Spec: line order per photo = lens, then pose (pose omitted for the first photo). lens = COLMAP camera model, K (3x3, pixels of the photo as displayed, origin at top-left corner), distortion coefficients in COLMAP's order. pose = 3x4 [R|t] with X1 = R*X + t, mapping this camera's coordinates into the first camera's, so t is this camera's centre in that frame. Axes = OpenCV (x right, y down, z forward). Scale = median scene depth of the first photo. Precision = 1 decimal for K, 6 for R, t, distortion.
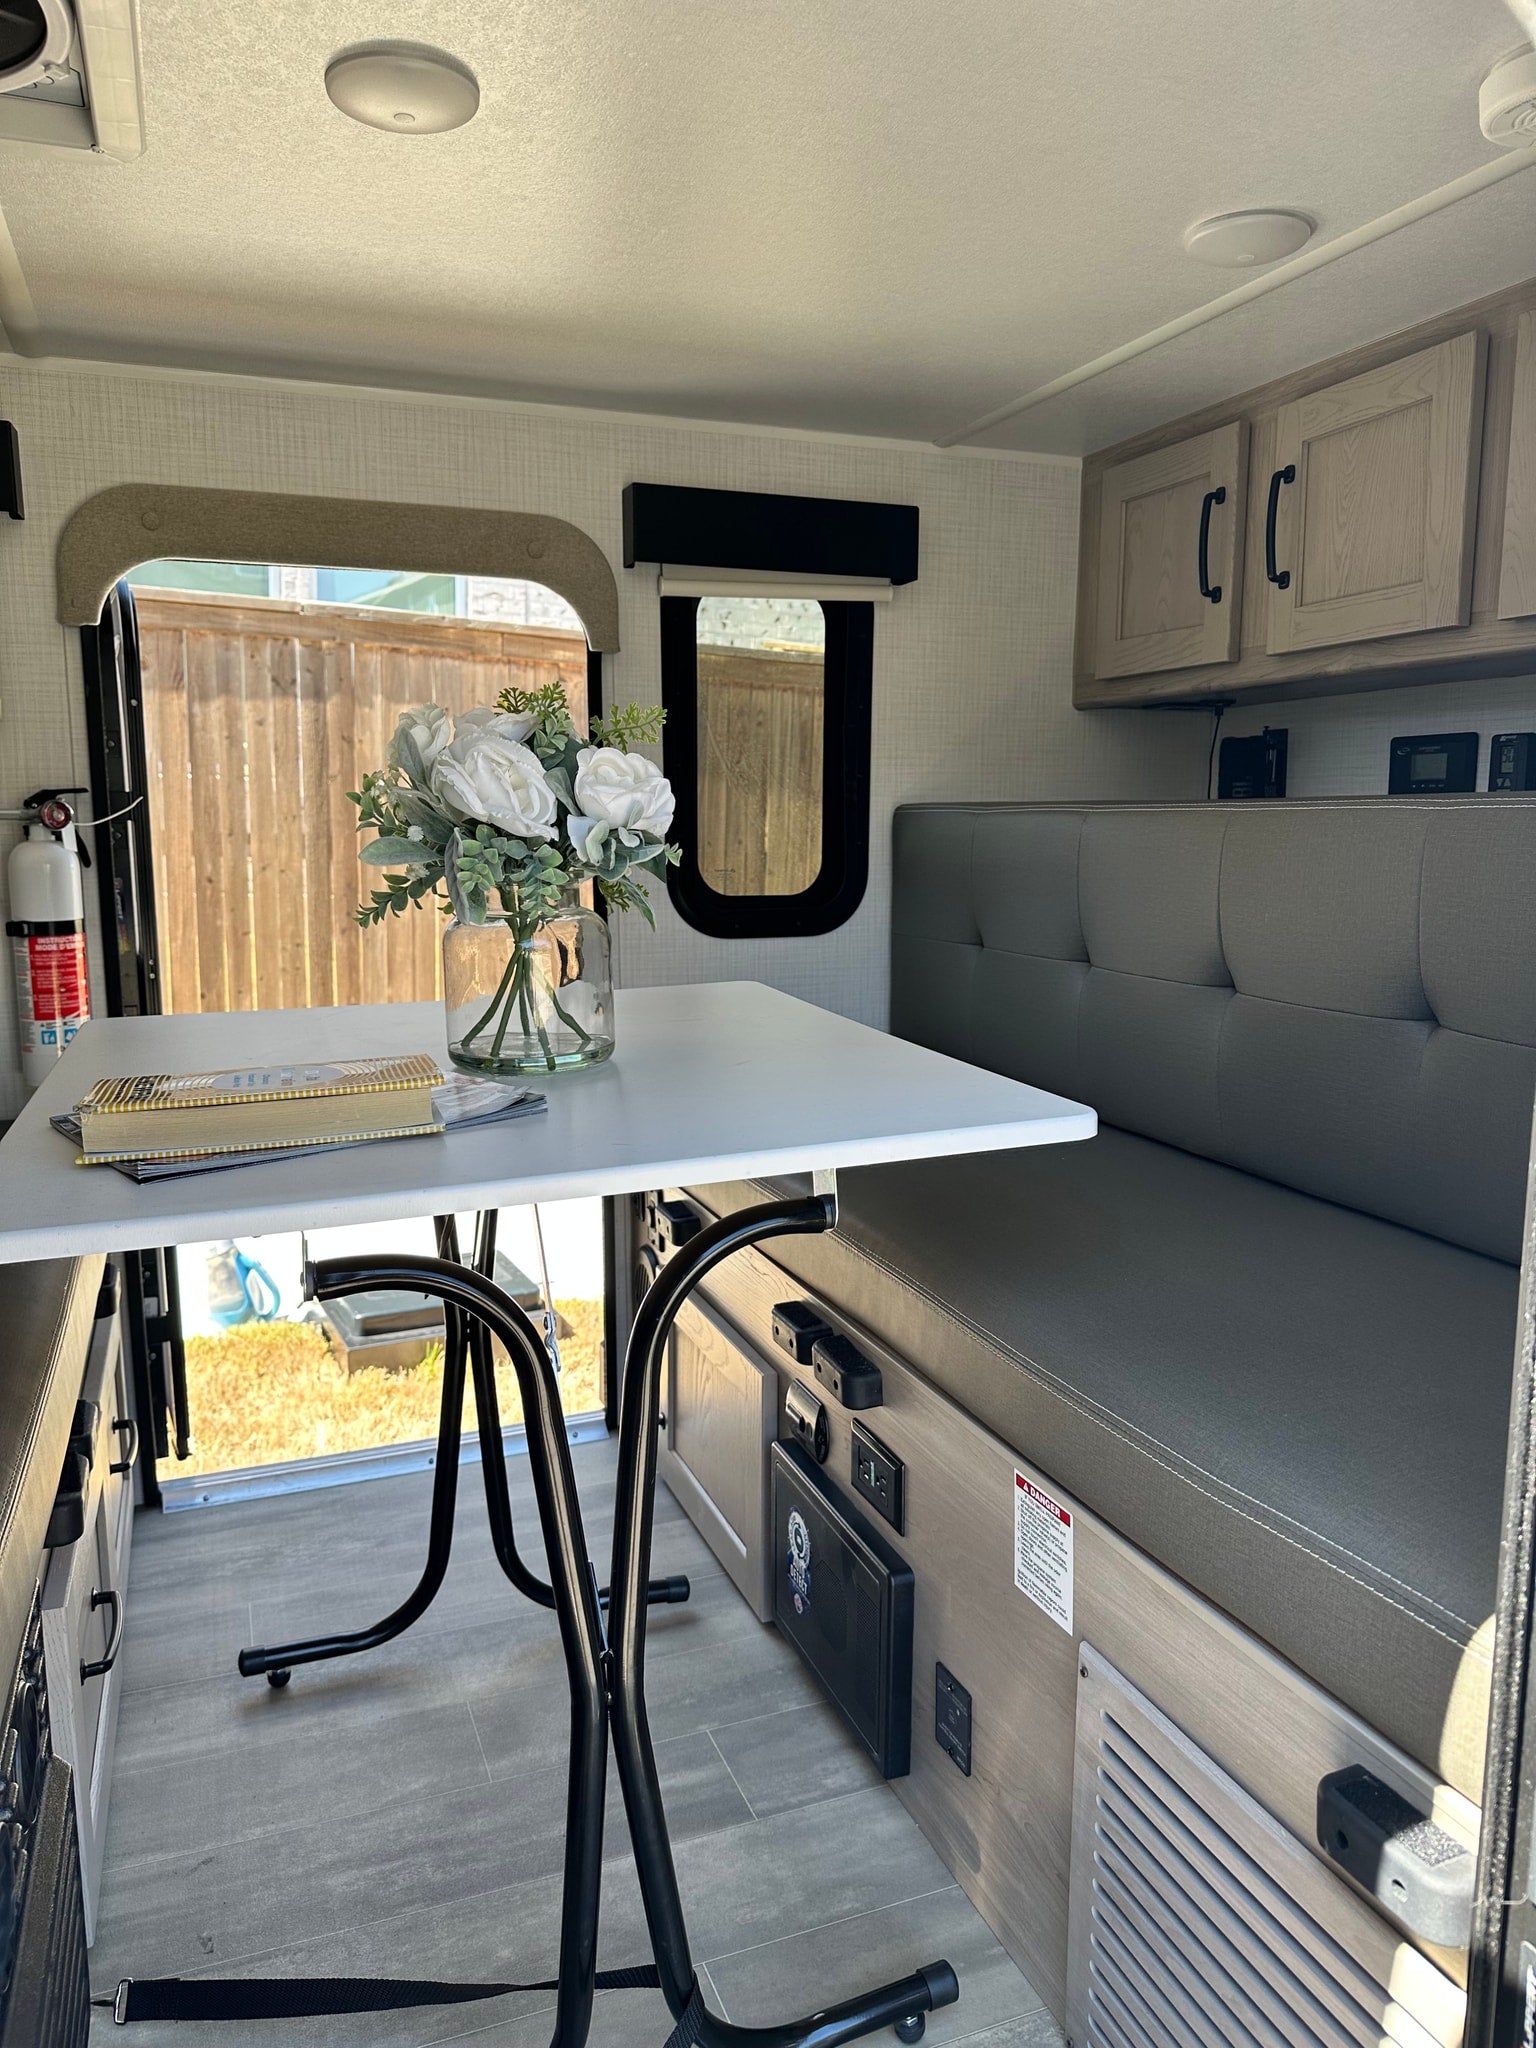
lens RADIAL K [[1443.7, 0, 768.0], [0, 1443.7, 1024.0], [0, 0, 1]] dist [0.043152, -0.051978]
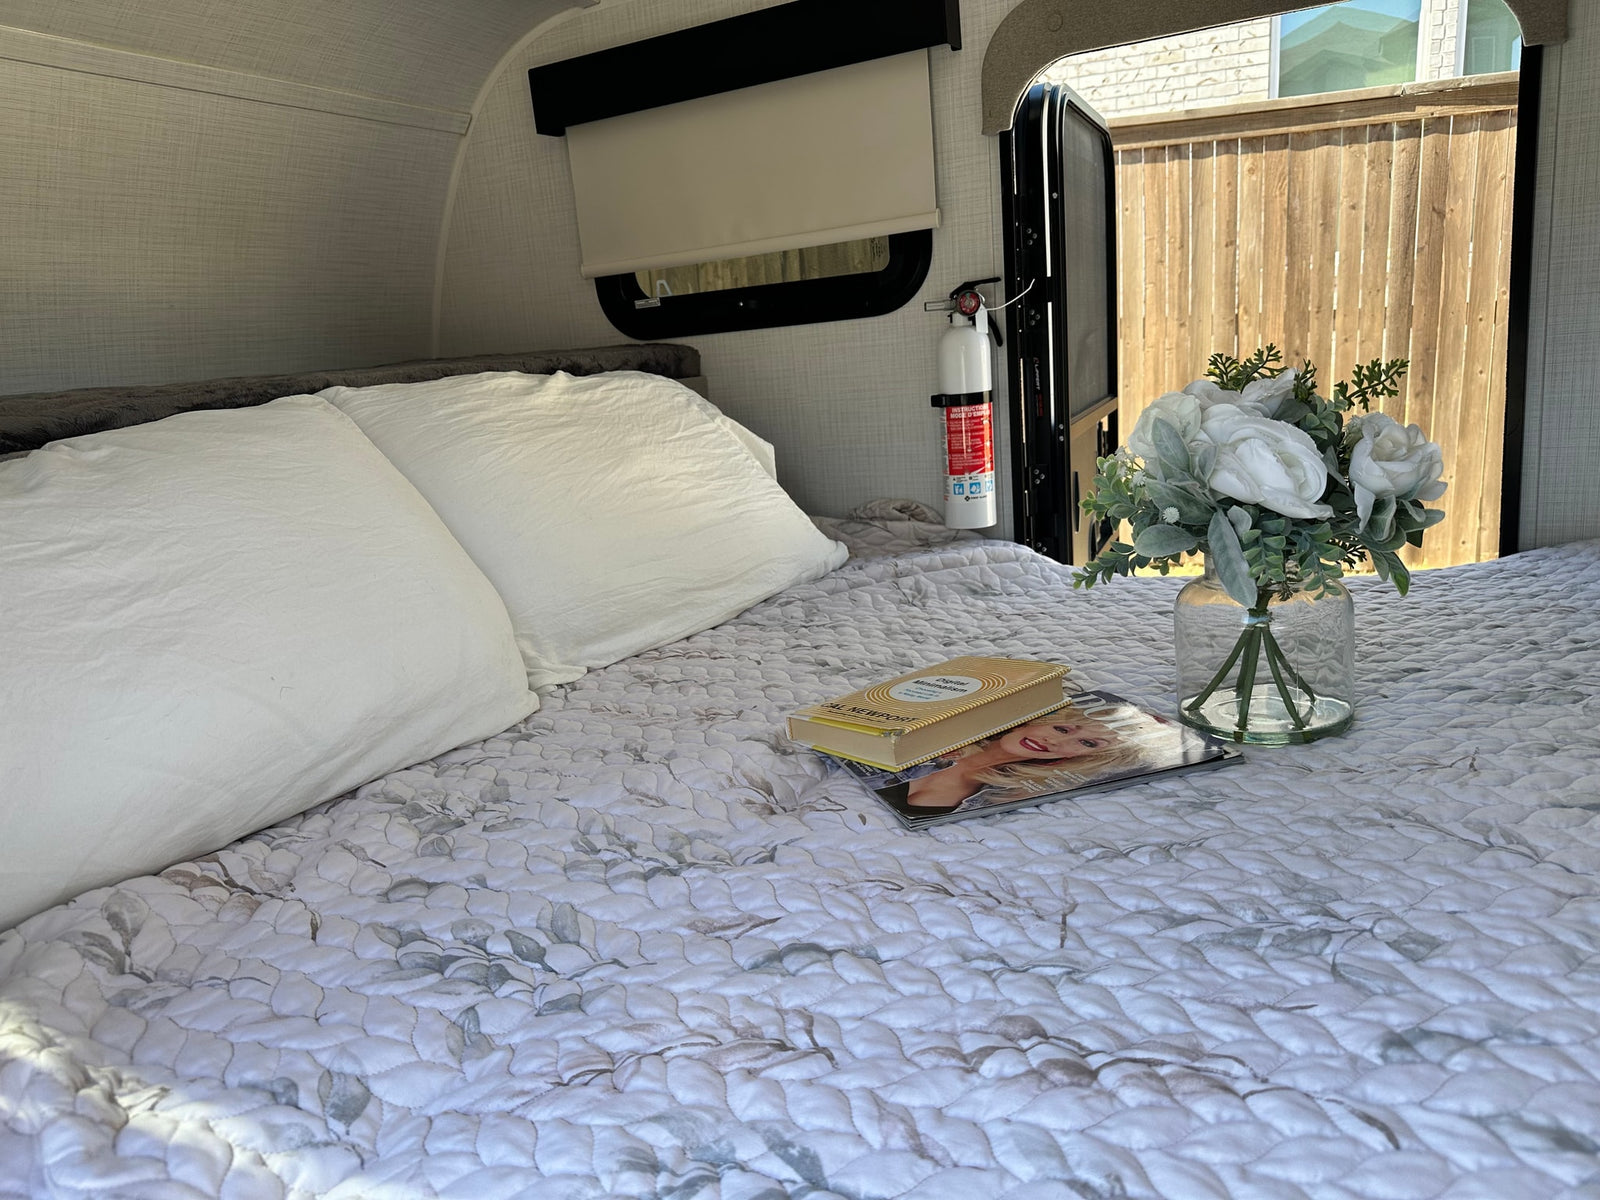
lens RADIAL K [[1127.9, 0, 788.4], [0, 1127.9, 604.9], [0, 0, 1]] dist [0.043152, -0.051978]
pose [[0.665993, 0.111526, -0.737574, 0.087221], [-0.026181, 0.991646, 0.126303, -0.007433], [0.745498, -0.064806, 0.663349, 0.173579]]
